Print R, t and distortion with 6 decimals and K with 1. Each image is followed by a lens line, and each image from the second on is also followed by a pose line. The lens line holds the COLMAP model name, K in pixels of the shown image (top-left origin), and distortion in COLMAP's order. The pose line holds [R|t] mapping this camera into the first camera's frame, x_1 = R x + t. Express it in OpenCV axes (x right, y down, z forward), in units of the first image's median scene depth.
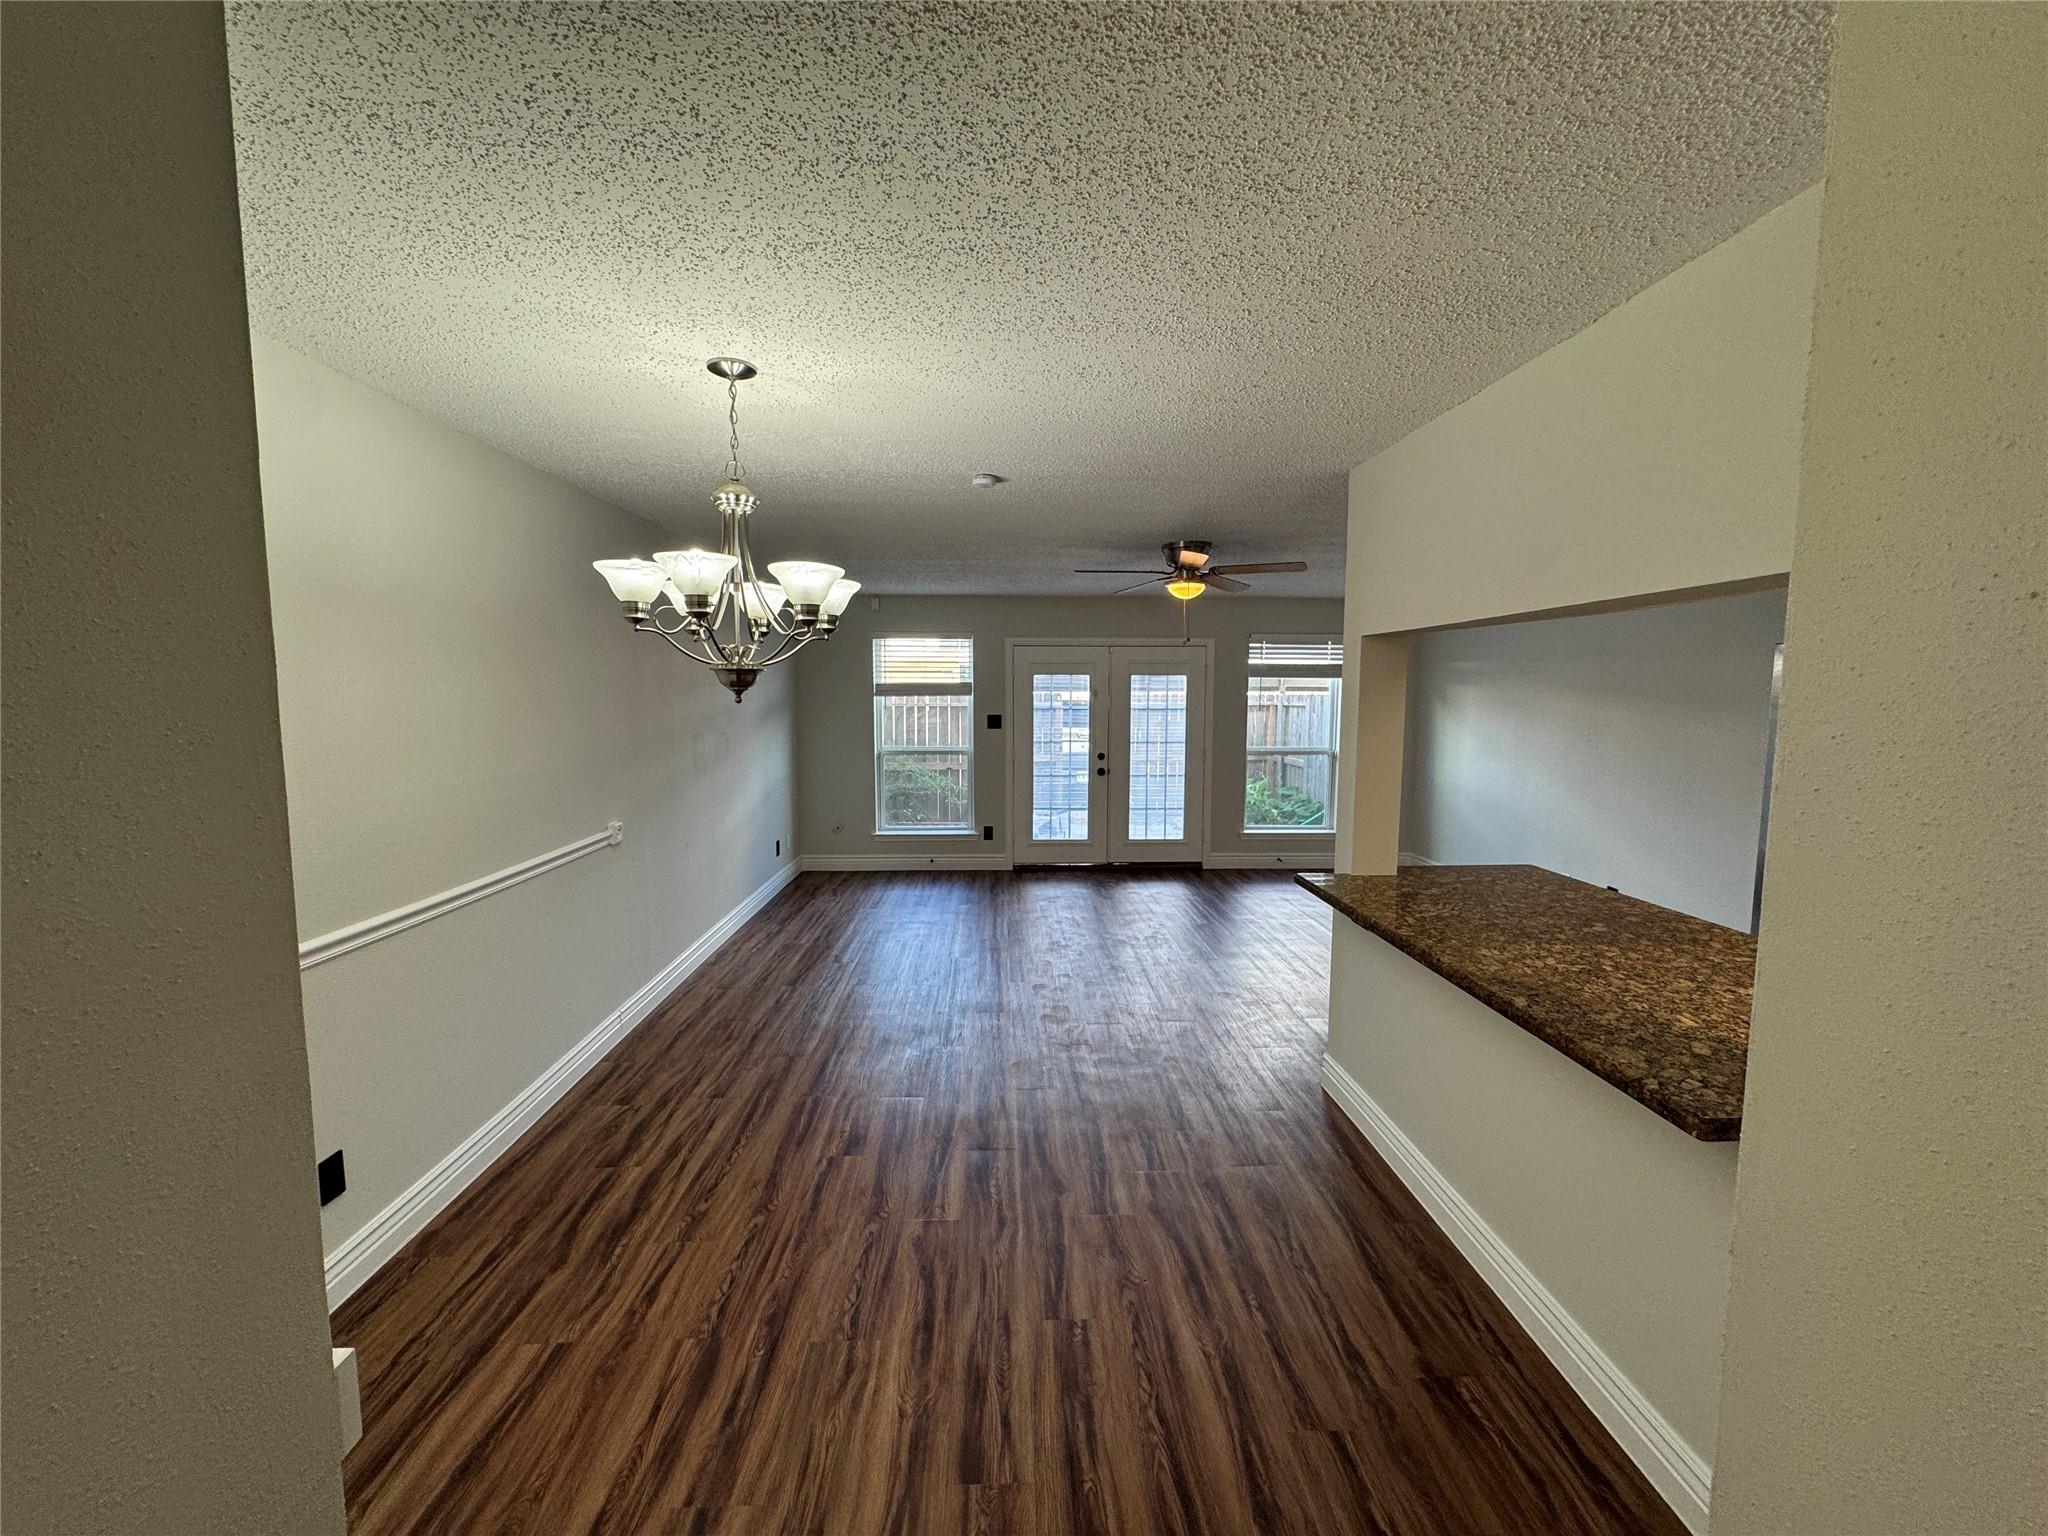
lens RADIAL K [[810.9, 0, 1021.4], [0, 810.9, 764.1], [0, 0, 1]] dist [-0.002608, -0.000304]
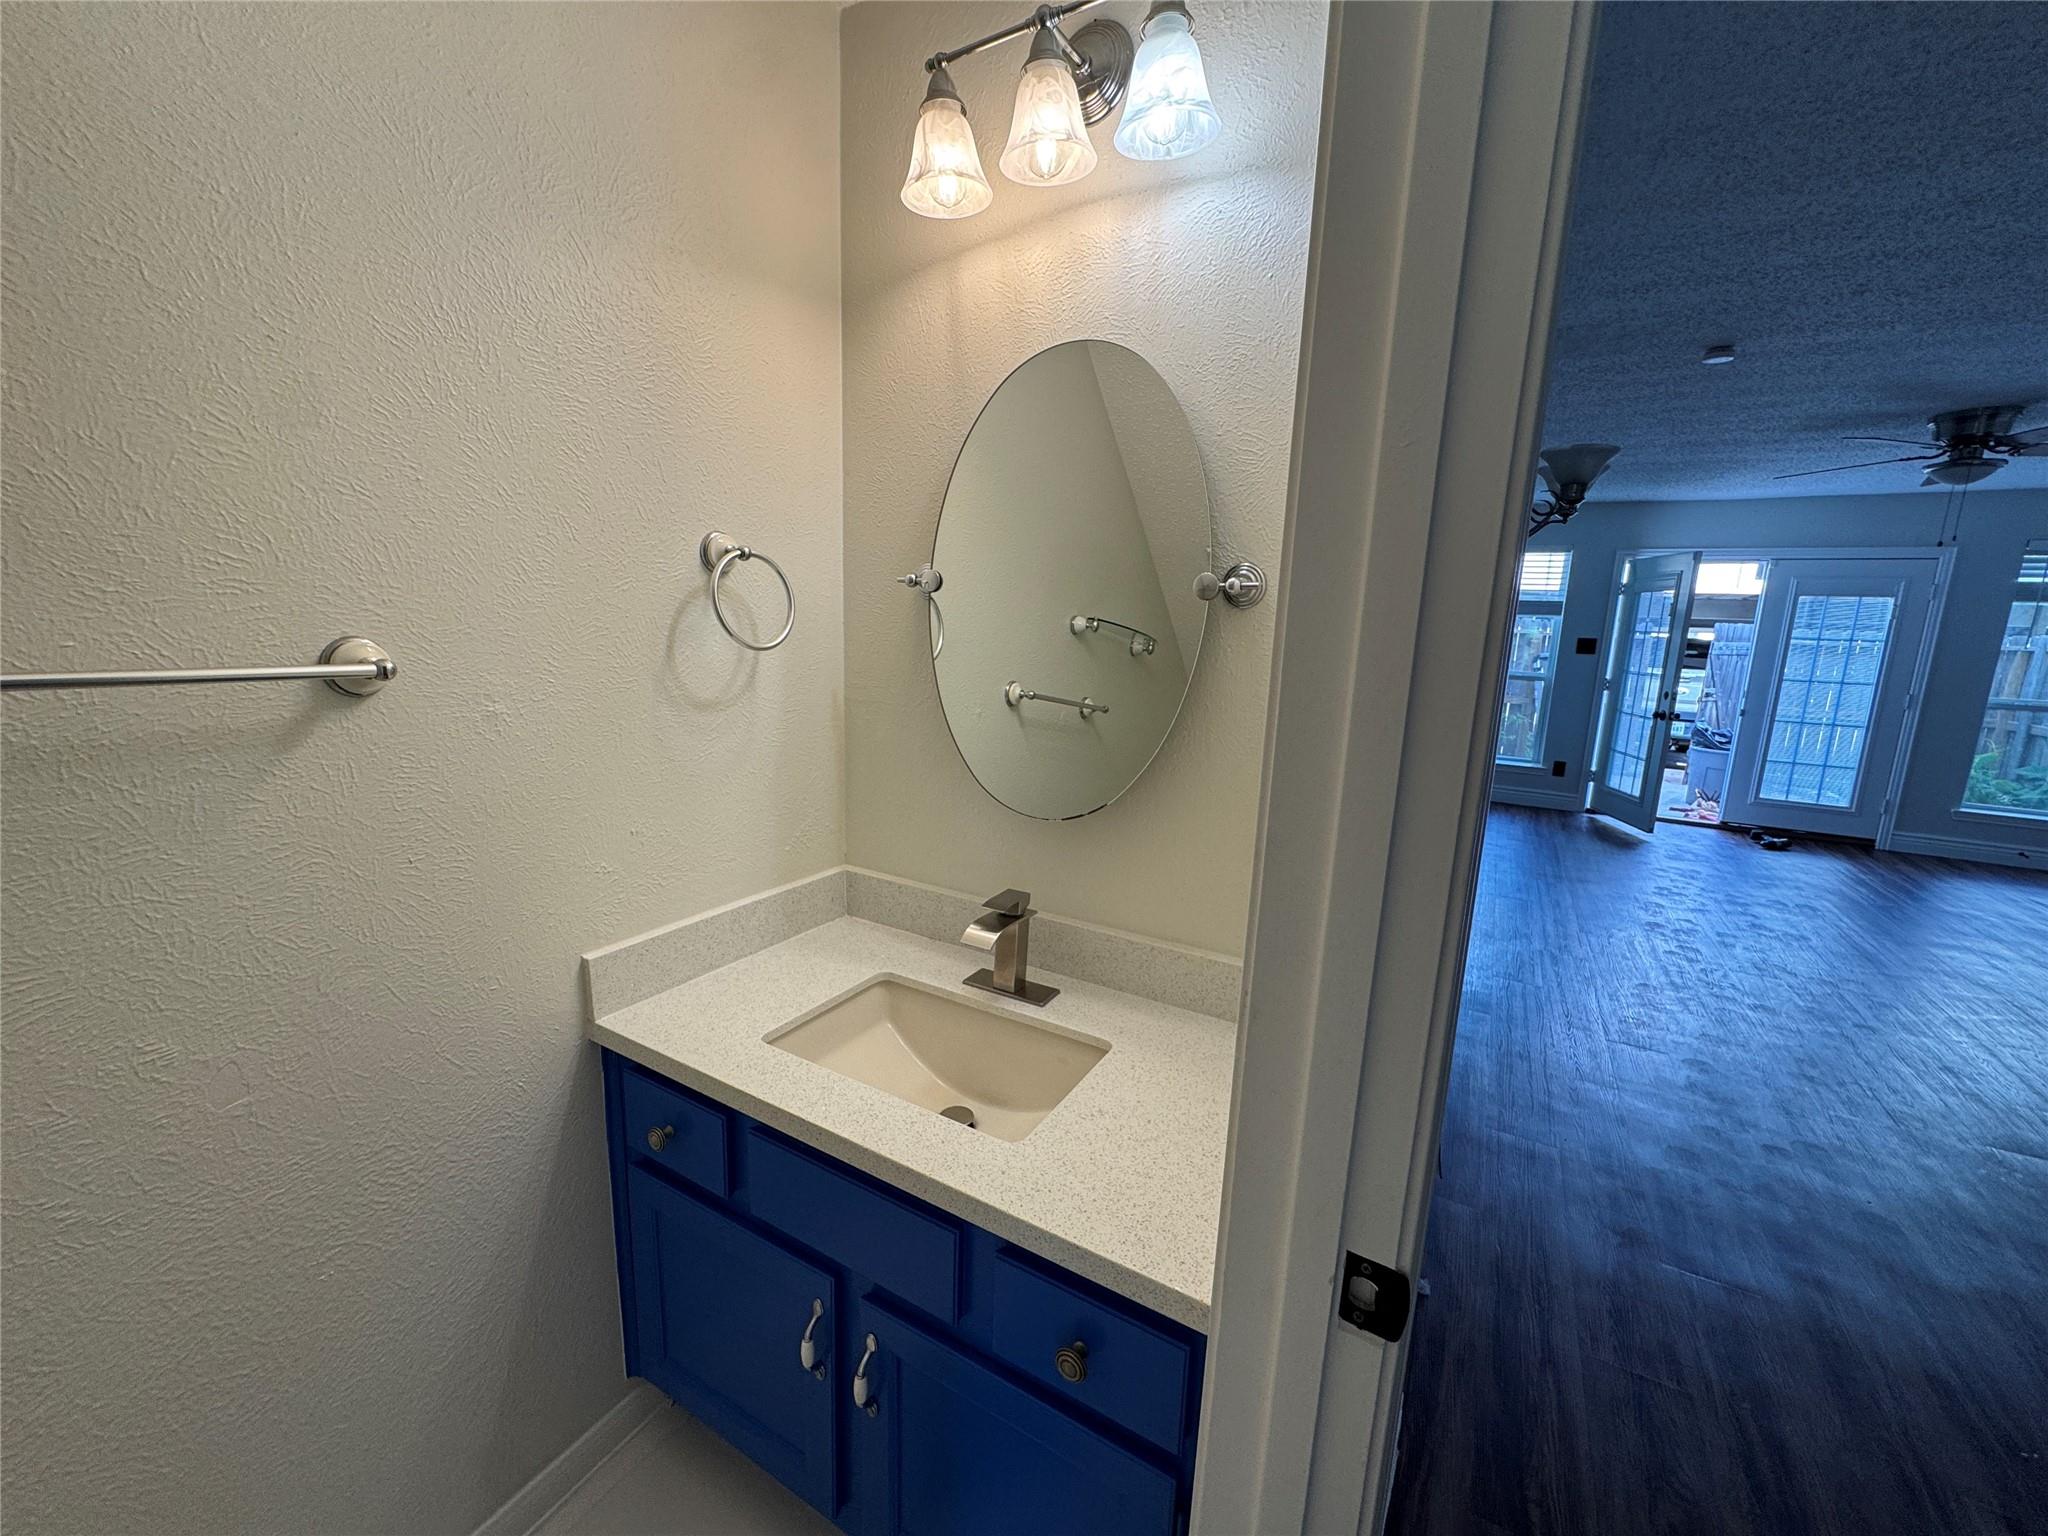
lens RADIAL K [[810.9, 0, 1021.4], [0, 810.9, 764.1], [0, 0, 1]] dist [-0.002608, -0.000304]
pose [[0.842606, 0.122394, -0.524438, -0.073749], [-0.076117, 0.991122, 0.109014, 0.026900], [0.533125, -0.051937, 0.844441, -0.095477]]
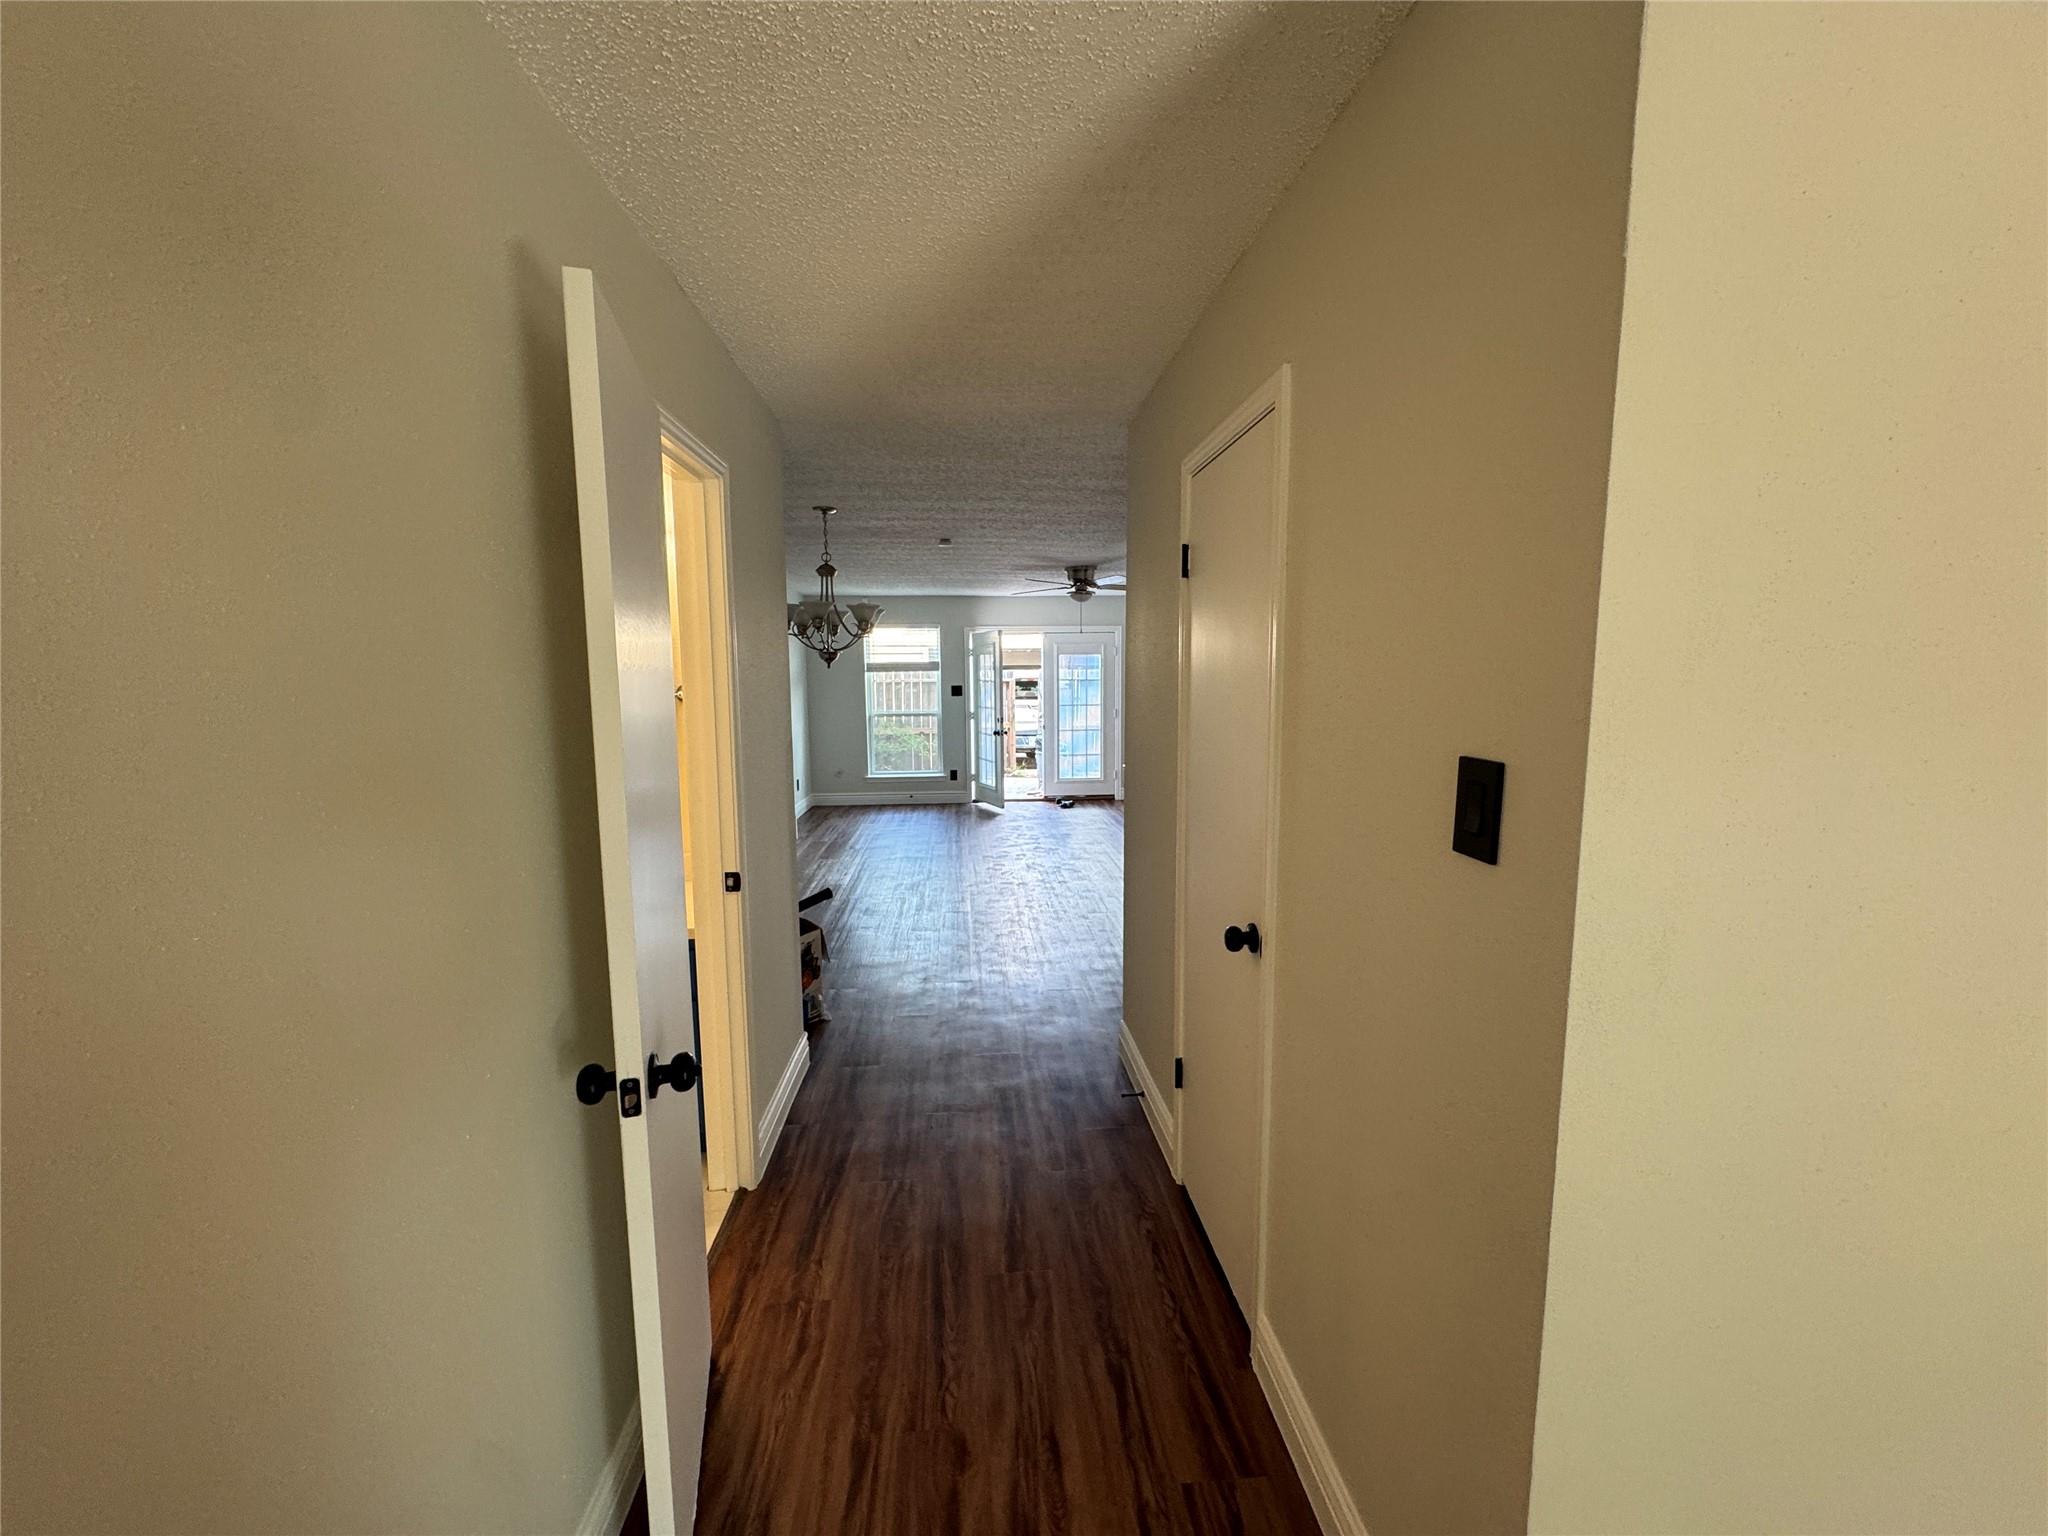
lens RADIAL K [[810.9, 0, 1021.4], [0, 810.9, 764.1], [0, 0, 1]] dist [-0.002608, -0.000304]
pose [[0.999258, -0.013379, 0.036122, 0.022607], [0.012335, 0.999504, 0.028975, 0.030549], [-0.036491, -0.028507, 0.998927, -0.333597]]
